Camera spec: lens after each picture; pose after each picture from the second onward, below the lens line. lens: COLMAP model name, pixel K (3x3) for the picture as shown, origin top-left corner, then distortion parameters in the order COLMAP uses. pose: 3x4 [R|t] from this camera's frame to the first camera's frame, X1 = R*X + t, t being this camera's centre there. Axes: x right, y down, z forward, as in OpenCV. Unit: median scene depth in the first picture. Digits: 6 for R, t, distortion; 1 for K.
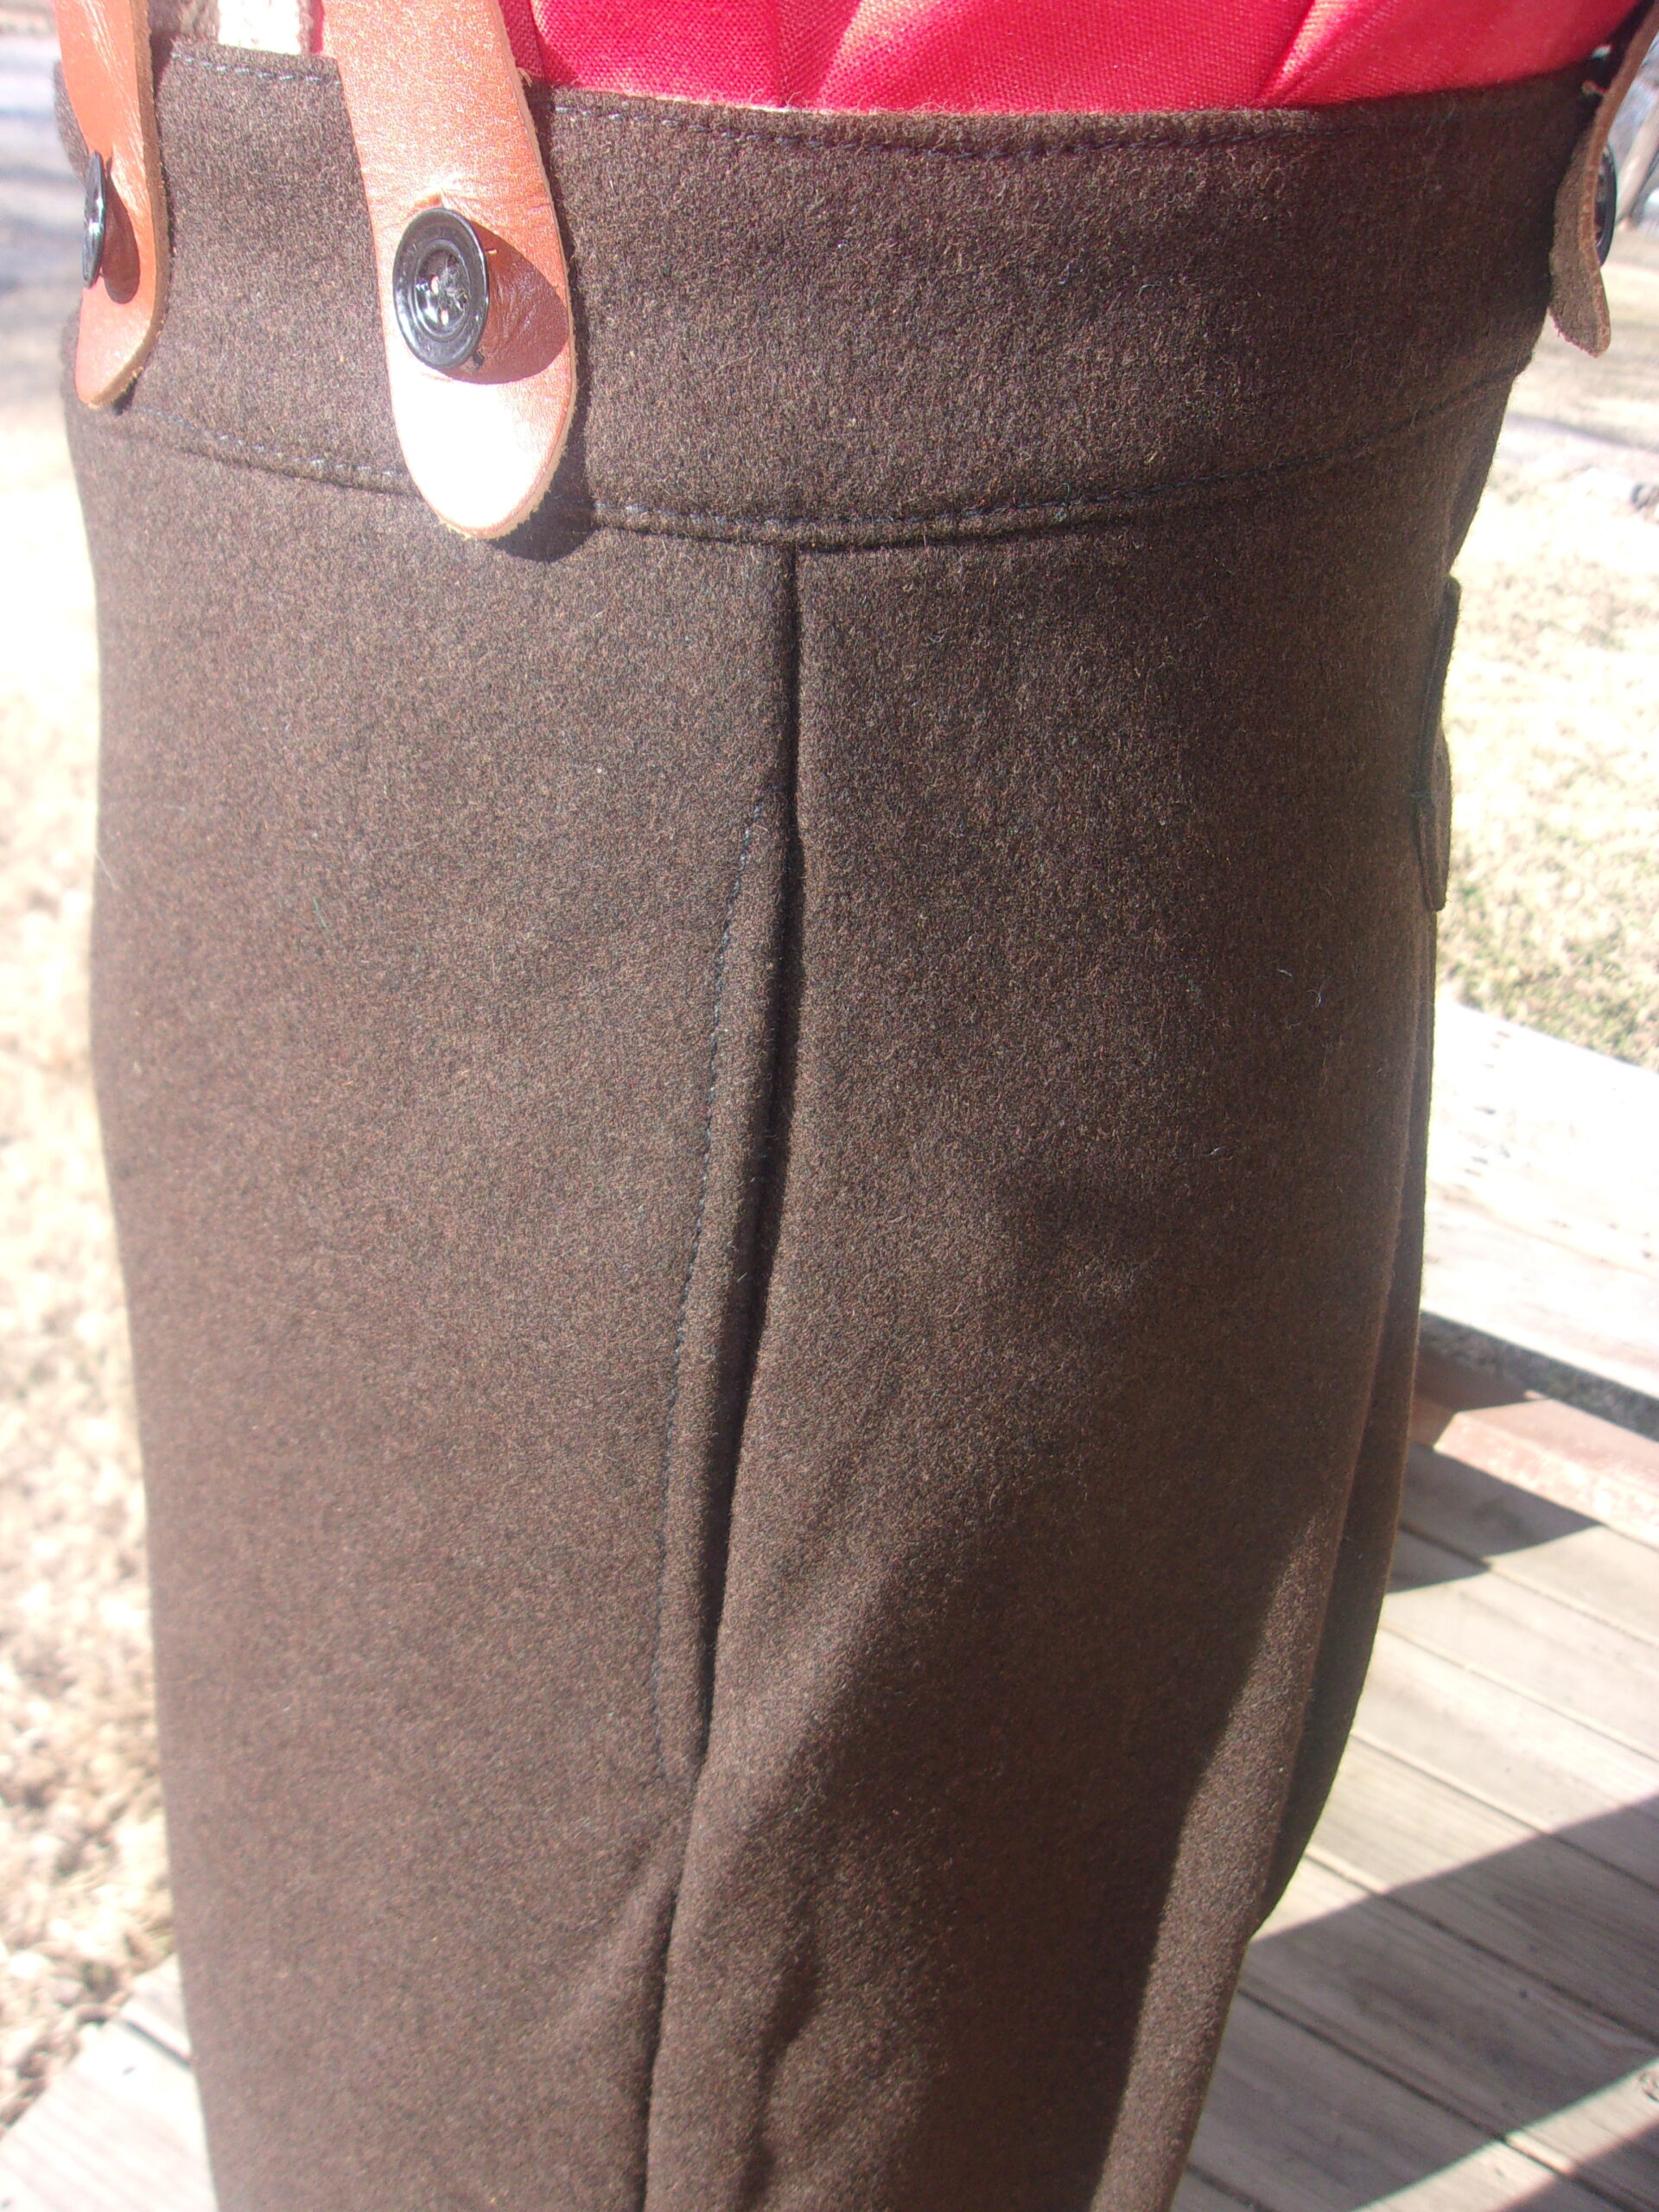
lens RADIAL K [[1737.6, 0, 829.5], [0, 1737.6, 1106.0], [0, 0, 1]] dist [0.028873, -0.046043]
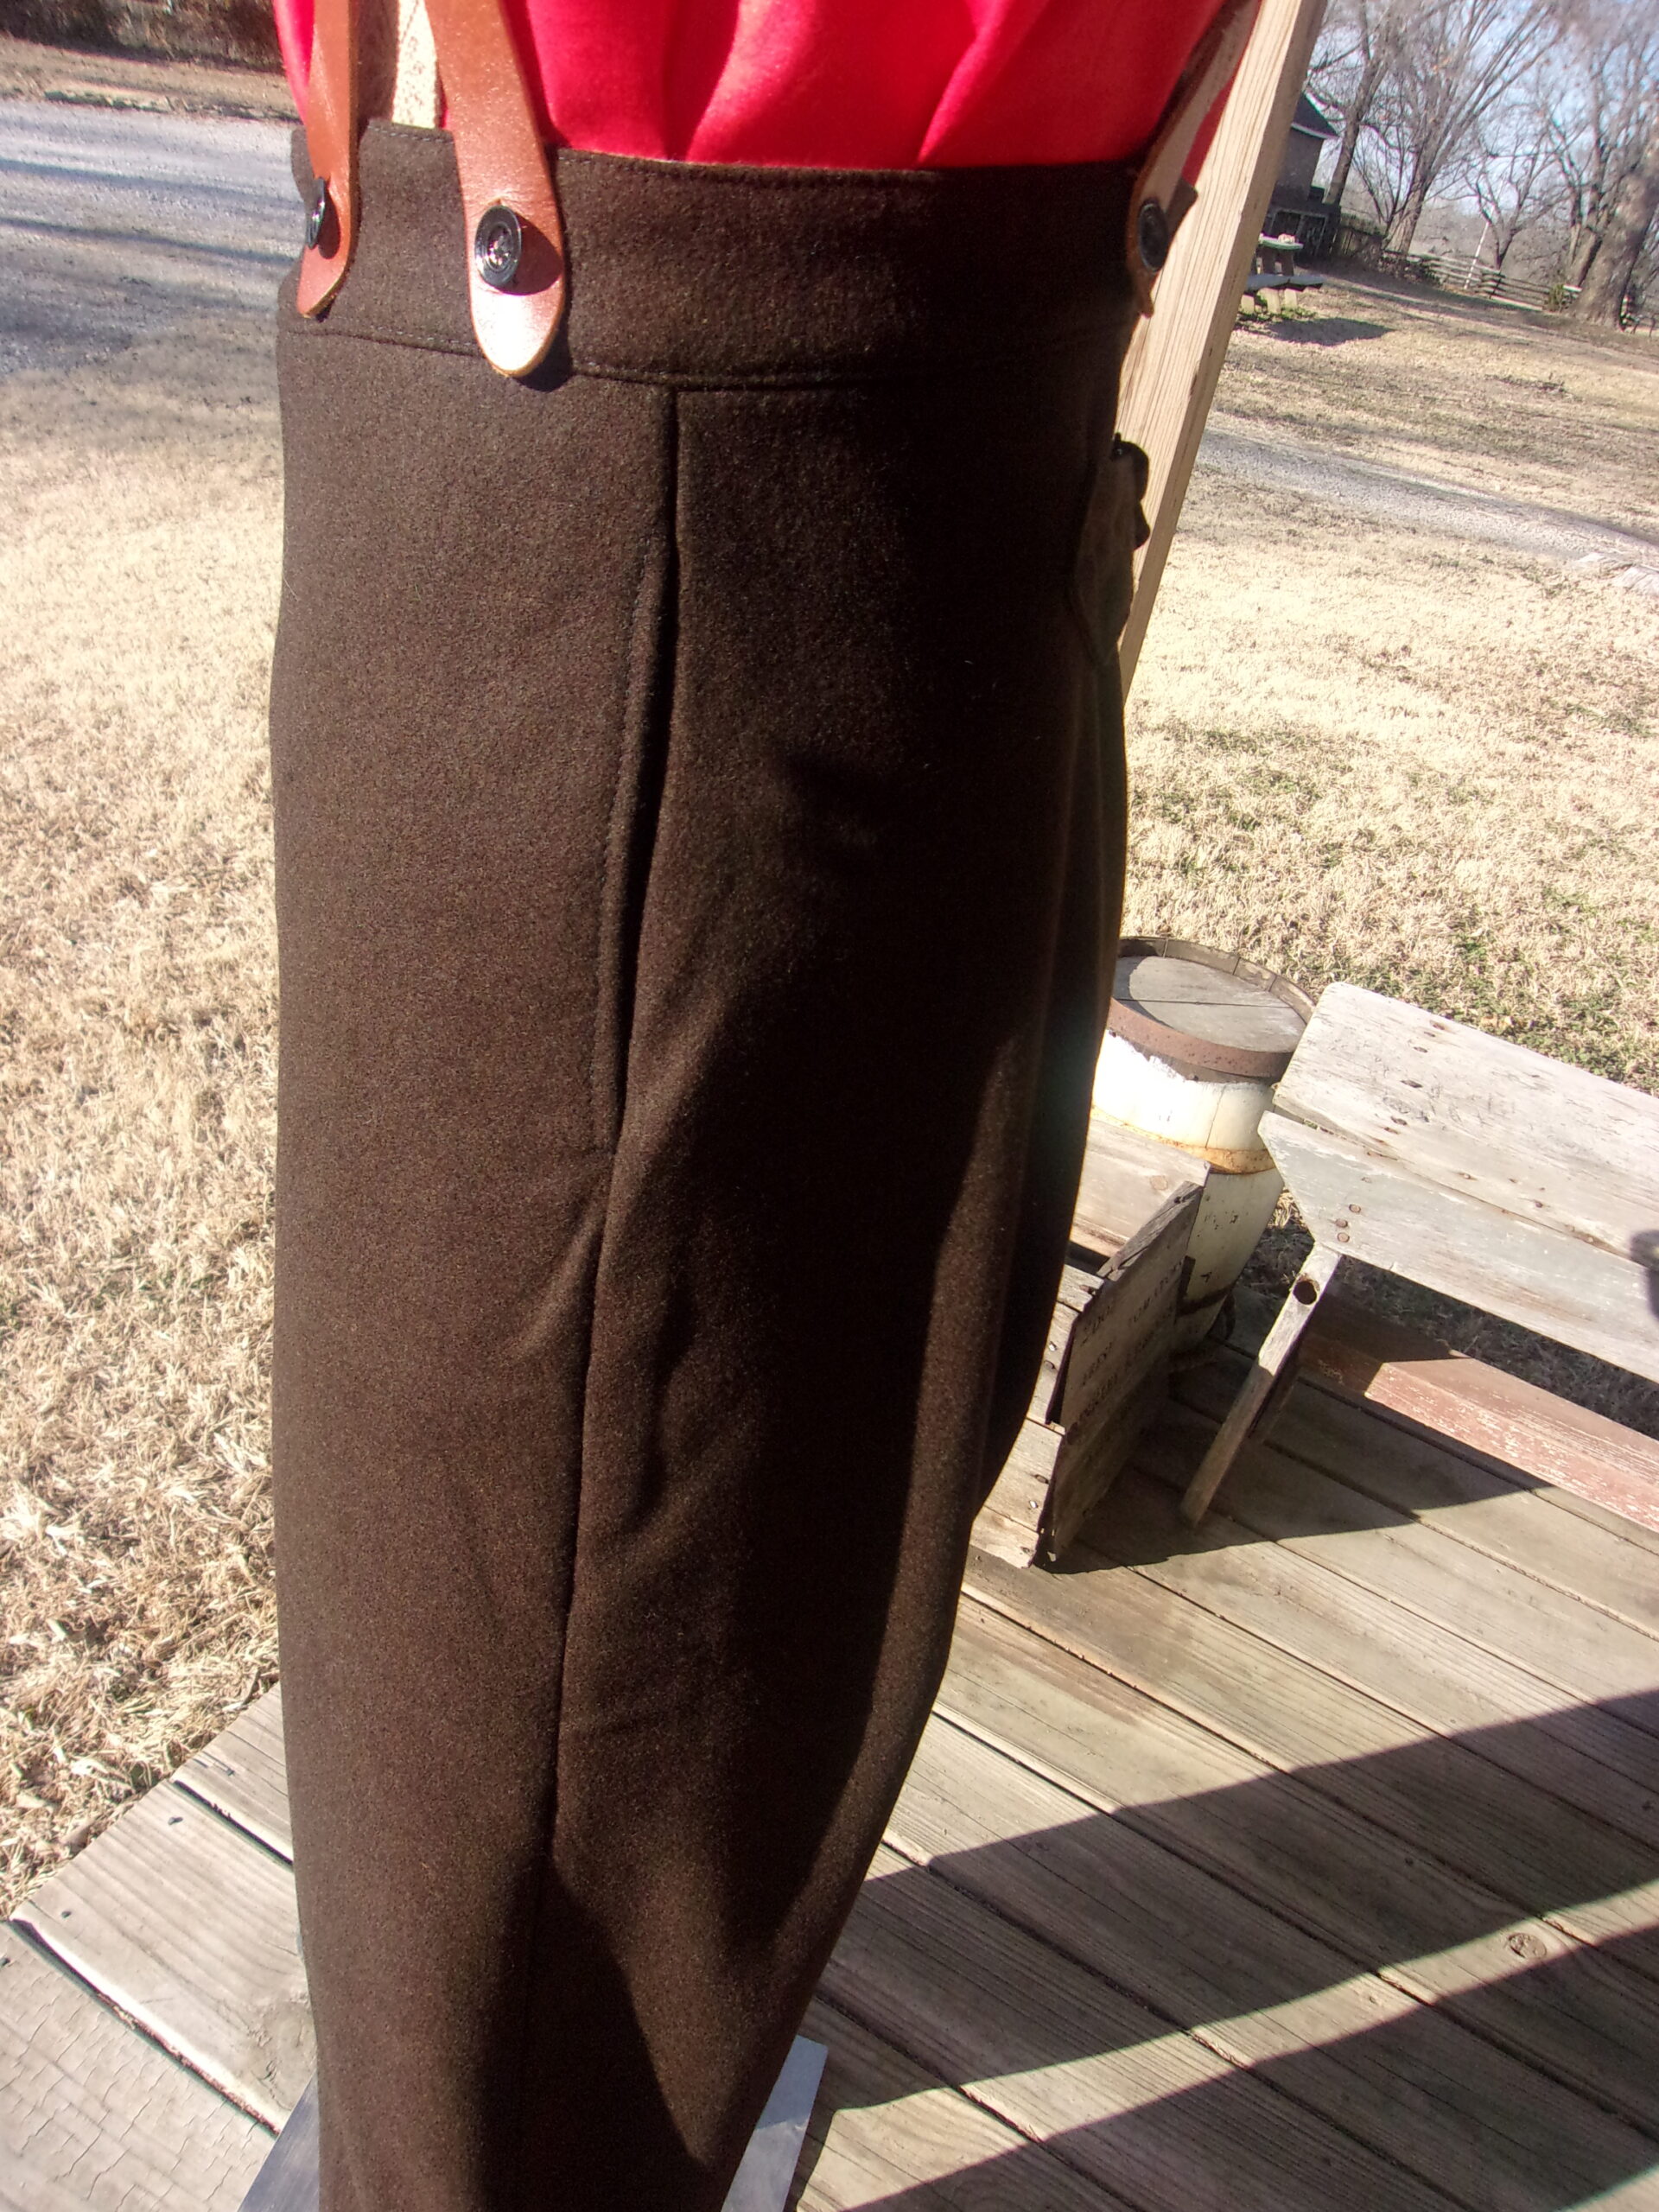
lens RADIAL K [[1741.6, 0, 829.5], [0, 1741.6, 1106.0], [0, 0, 1]] dist [0.008265, 0.000282]
pose [[0.998920, 0.038858, -0.025481, 0.197463], [-0.039889, 0.998351, -0.041288, 0.468518], [0.023834, 0.042260, 0.998822, -0.760603]]
